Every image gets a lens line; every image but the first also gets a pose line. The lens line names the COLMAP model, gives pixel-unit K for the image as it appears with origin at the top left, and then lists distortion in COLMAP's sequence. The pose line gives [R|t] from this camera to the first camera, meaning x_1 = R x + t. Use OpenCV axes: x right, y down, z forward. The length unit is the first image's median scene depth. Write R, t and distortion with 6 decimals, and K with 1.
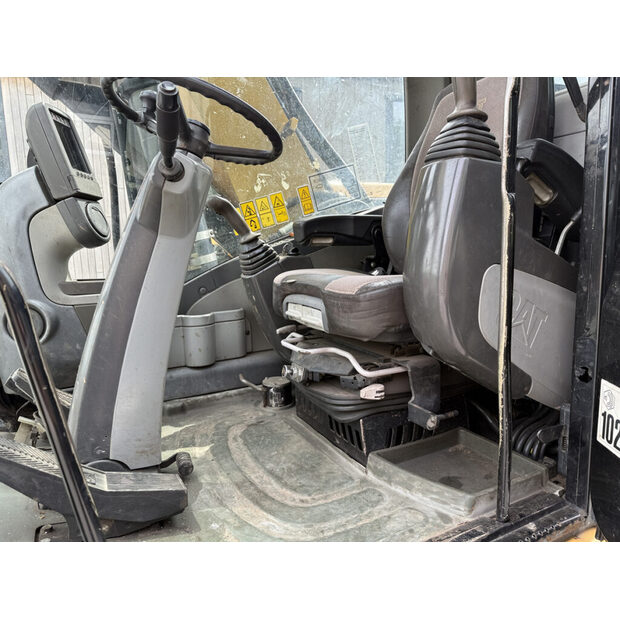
lens RADIAL K [[443.1, 0, 310.0], [0, 443.1, 310.0], [0, 0, 1]] dist [0.027493, -0.038237]
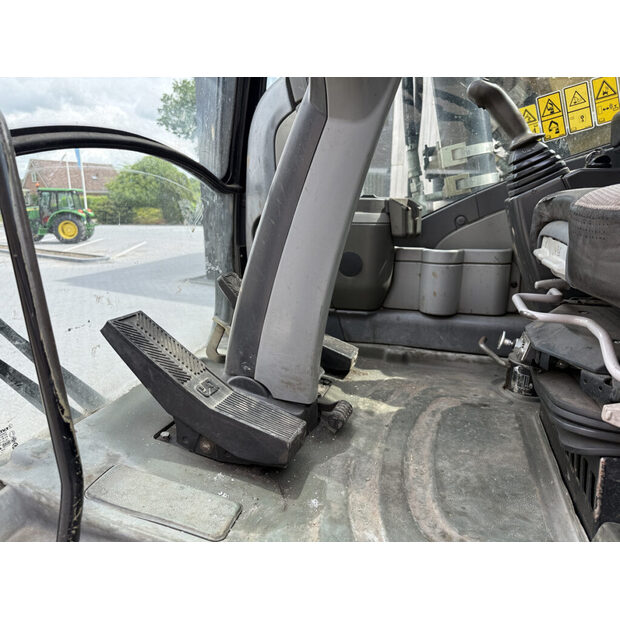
lens RADIAL K [[444.5, 0, 312.2], [0, 444.5, 317.2], [0, 0, 1]] dist [0.059807, -0.075805]
pose [[0.716828, 0.213014, -0.663914, 0.148557], [-0.135871, 0.976611, 0.166641, 0.030021], [0.683883, -0.029246, 0.729005, 0.292042]]
